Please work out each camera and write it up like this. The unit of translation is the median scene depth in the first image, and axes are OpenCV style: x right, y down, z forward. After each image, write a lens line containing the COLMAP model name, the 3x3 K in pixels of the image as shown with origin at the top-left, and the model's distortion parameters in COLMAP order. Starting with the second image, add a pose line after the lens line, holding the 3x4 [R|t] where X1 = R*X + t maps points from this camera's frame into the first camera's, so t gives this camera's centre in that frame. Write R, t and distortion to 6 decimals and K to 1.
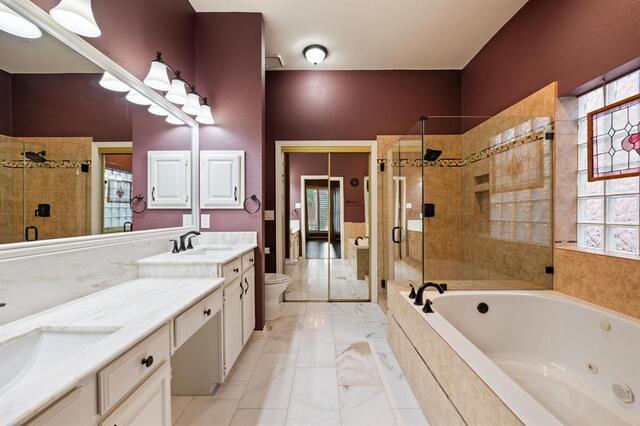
lens RADIAL K [[257.2, 0, 320.0], [0, 257.2, 213.0], [0, 0, 1]] dist [-0.001042, -0.000063]
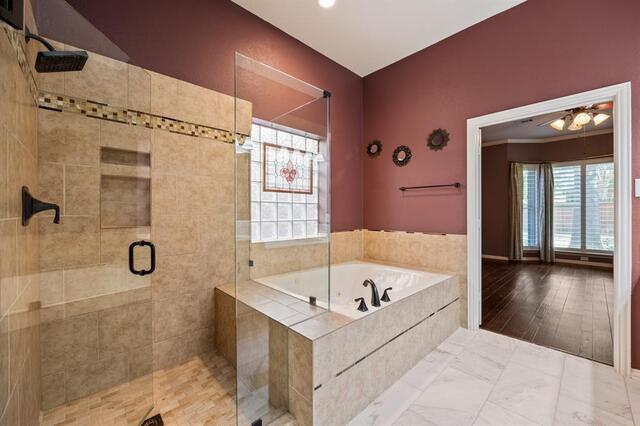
lens RADIAL K [[257.2, 0, 320.0], [0, 257.2, 213.0], [0, 0, 1]] dist [-0.001042, -0.000063]
pose [[-0.696994, 0.003818, 0.717066, -0.178396], [0.003925, 0.999991, -0.001509, 0.000894], [-0.717066, 0.001763, -0.697003, 1.835299]]
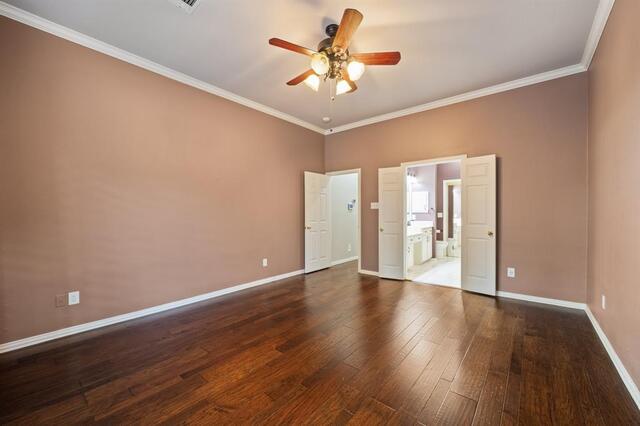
lens RADIAL K [[257.2, 0, 320.0], [0, 257.2, 213.0], [0, 0, 1]] dist [-0.001042, -0.000063]
pose [[0.783905, 0.006851, -0.620843, 0.366711], [-0.006492, 0.999975, 0.002837, -0.010498], [0.620847, 0.001807, 0.783929, -1.361372]]
